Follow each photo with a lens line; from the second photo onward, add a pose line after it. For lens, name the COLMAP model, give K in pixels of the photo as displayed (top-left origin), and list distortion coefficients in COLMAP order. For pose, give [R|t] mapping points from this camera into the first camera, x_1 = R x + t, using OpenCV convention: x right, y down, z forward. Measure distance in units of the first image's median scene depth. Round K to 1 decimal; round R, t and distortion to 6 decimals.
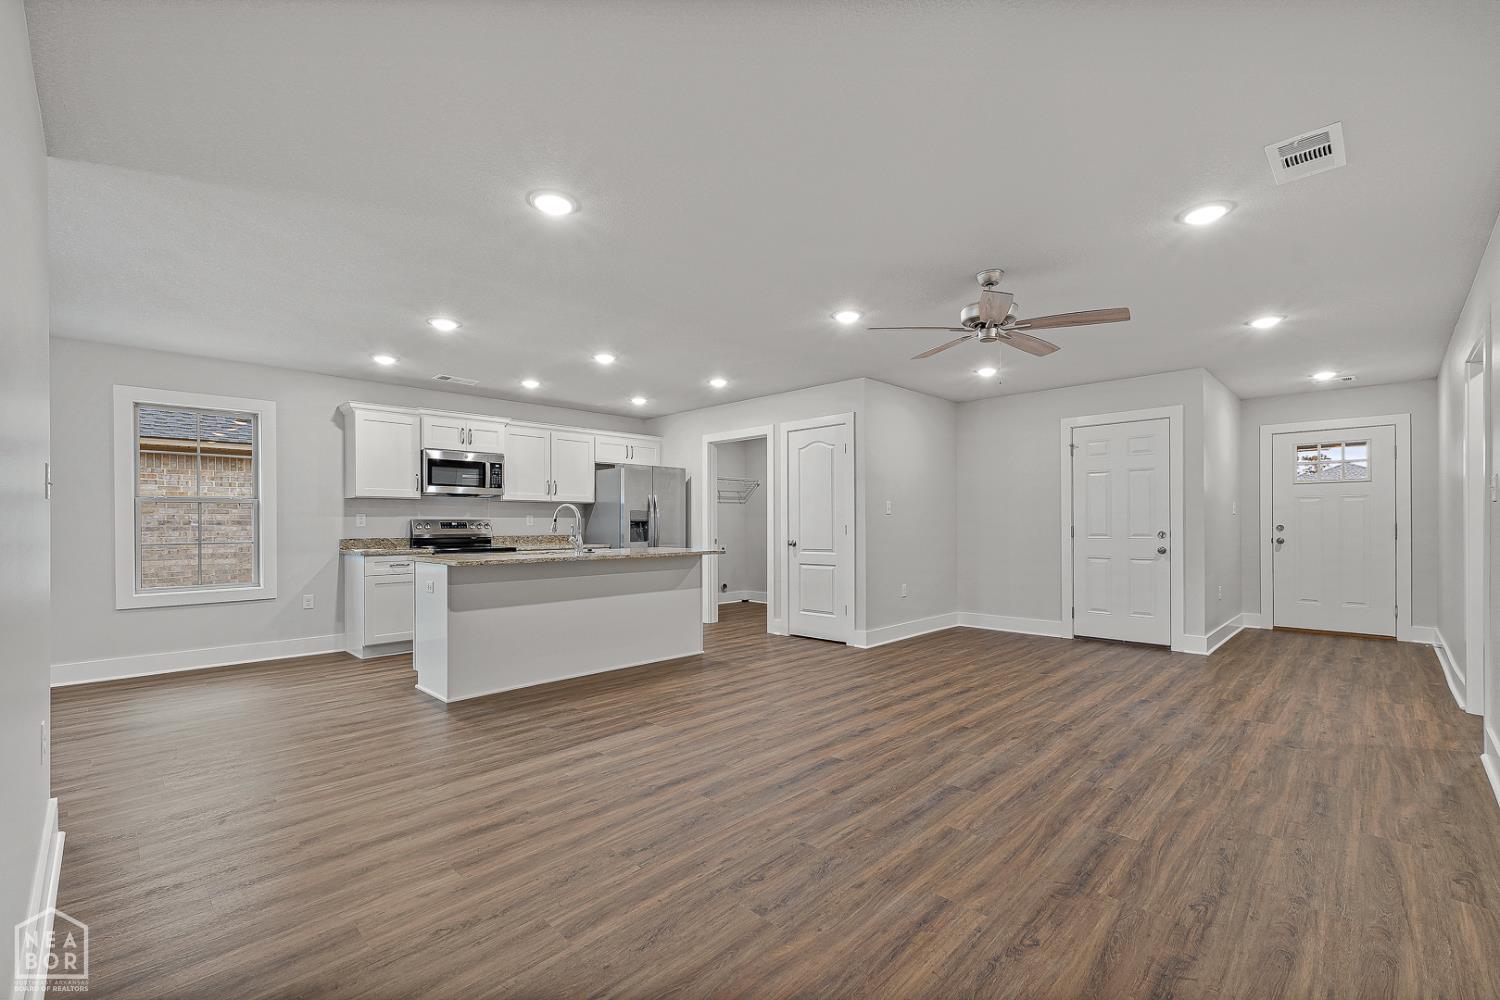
lens RADIAL K [[641.5, 0, 757.2], [0, 641.5, 523.9], [0, 0, 1]] dist [0.003946, 0.000371]
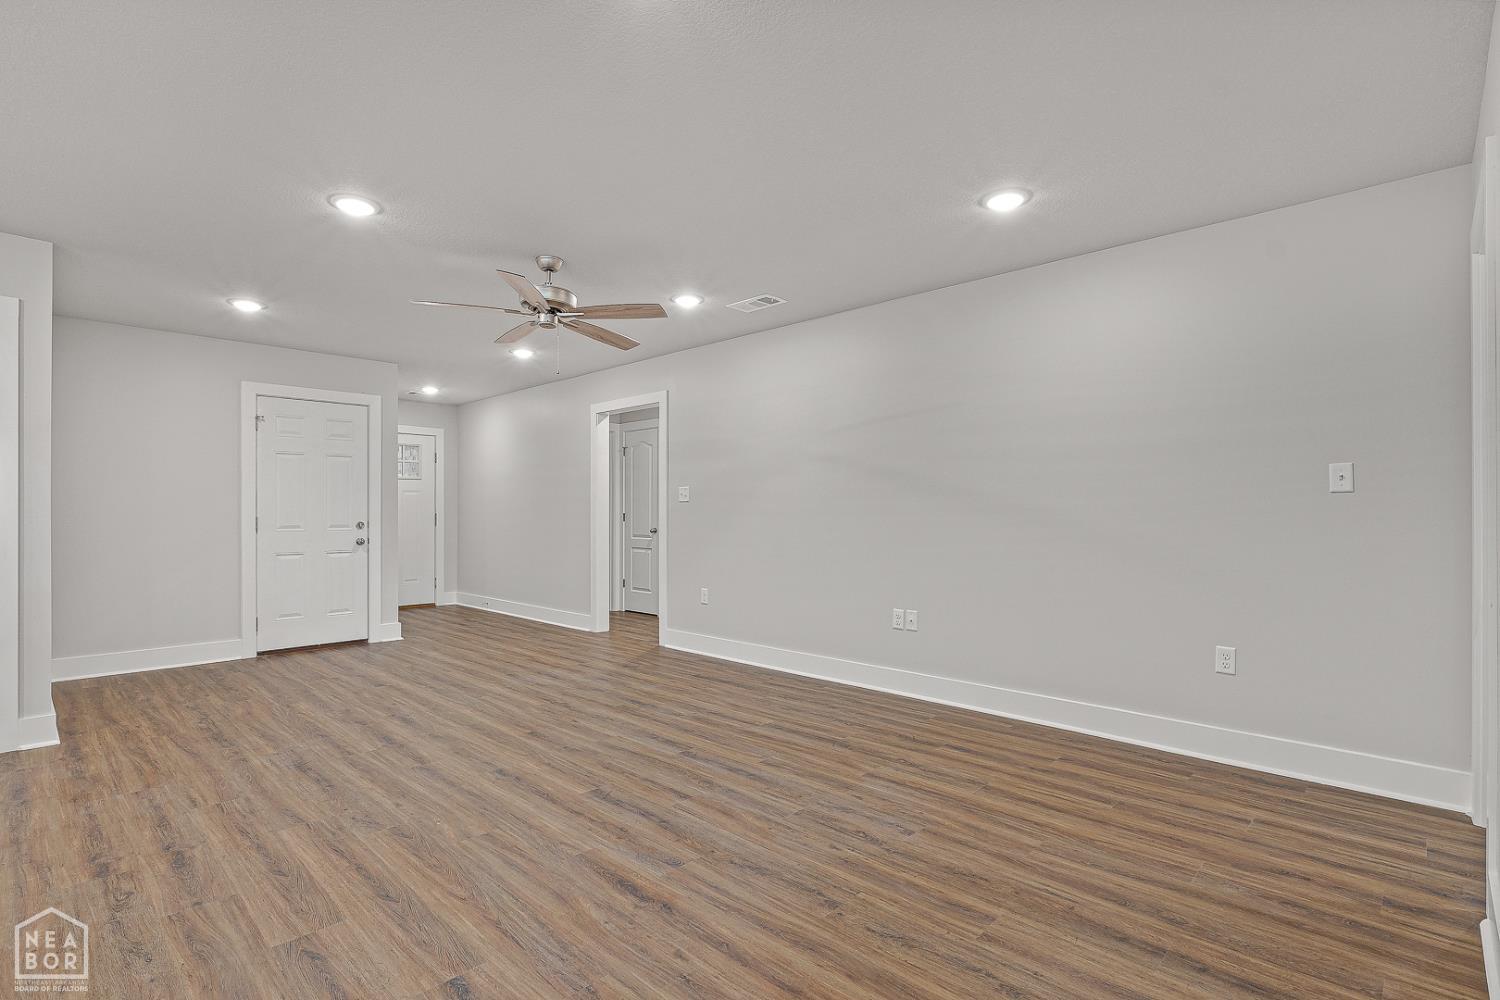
lens RADIAL K [[706.6, 0, 744.3], [0, 706.6, 506.6], [0, 0, 1]] dist [-0.005975, -0.000909]
pose [[-0.006696, 0.012008, 0.999905, -0.435824], [0.000084, 0.999928, -0.012007, 0.001126], [-0.999978, 0.000004, -0.006696, 0.431960]]
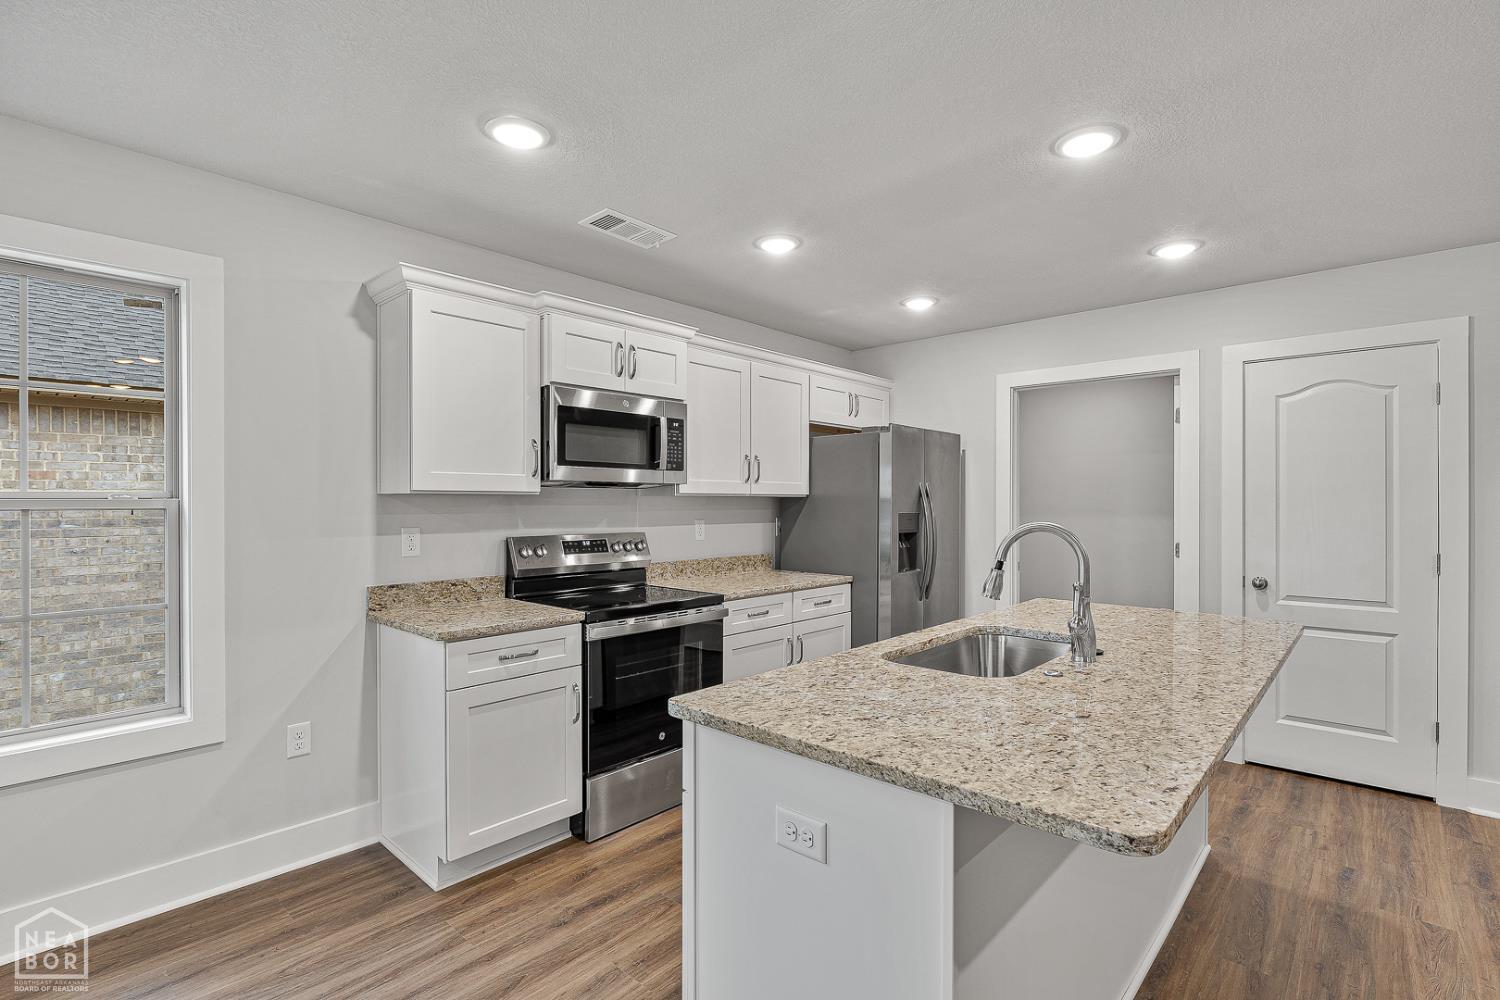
lens RADIAL K [[699.2, 0, 750.1], [0, 699.2, 504.7], [0, 0, 1]] dist [-0.004015, -0.000930]
pose [[0.999540, 0.003910, 0.030072, -0.407757], [-0.004042, 0.999982, 0.004340, -0.036118], [-0.030055, -0.004459, 0.999538, 0.522631]]
